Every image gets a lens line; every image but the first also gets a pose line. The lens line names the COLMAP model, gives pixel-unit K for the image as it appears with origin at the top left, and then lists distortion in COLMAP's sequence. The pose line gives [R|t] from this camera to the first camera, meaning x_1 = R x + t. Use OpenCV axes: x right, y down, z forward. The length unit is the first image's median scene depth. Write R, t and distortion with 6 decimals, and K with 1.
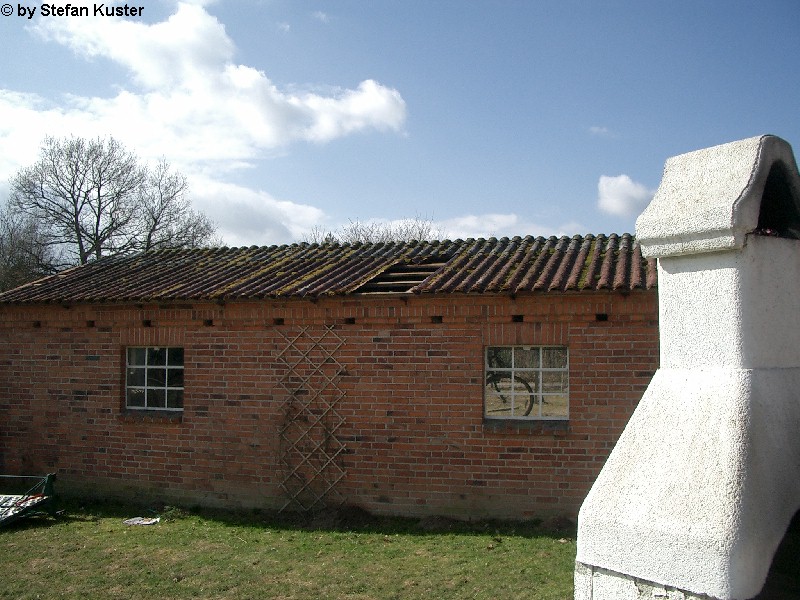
lens RADIAL K [[869.0, 0, 400.0], [0, 869.0, 300.0], [0, 0, 1]] dist [-0.240358, 0.245730]
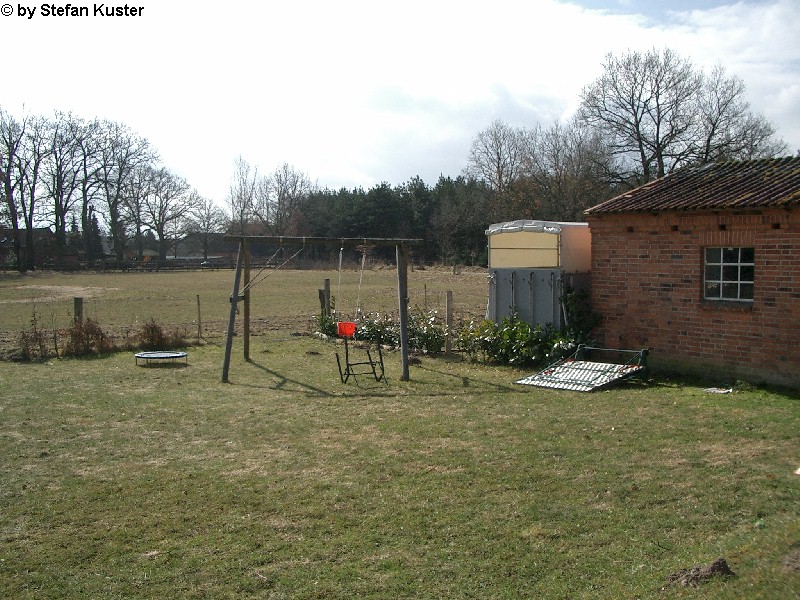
lens RADIAL K [[869.0, 0, 400.0], [0, 869.0, 300.0], [0, 0, 1]] dist [-0.240358, 0.245730]
pose [[0.806871, 0.027830, -0.590072, 0.032025], [0.039895, 0.994042, 0.101435, -0.008073], [0.589380, -0.105386, 0.800953, -0.195334]]
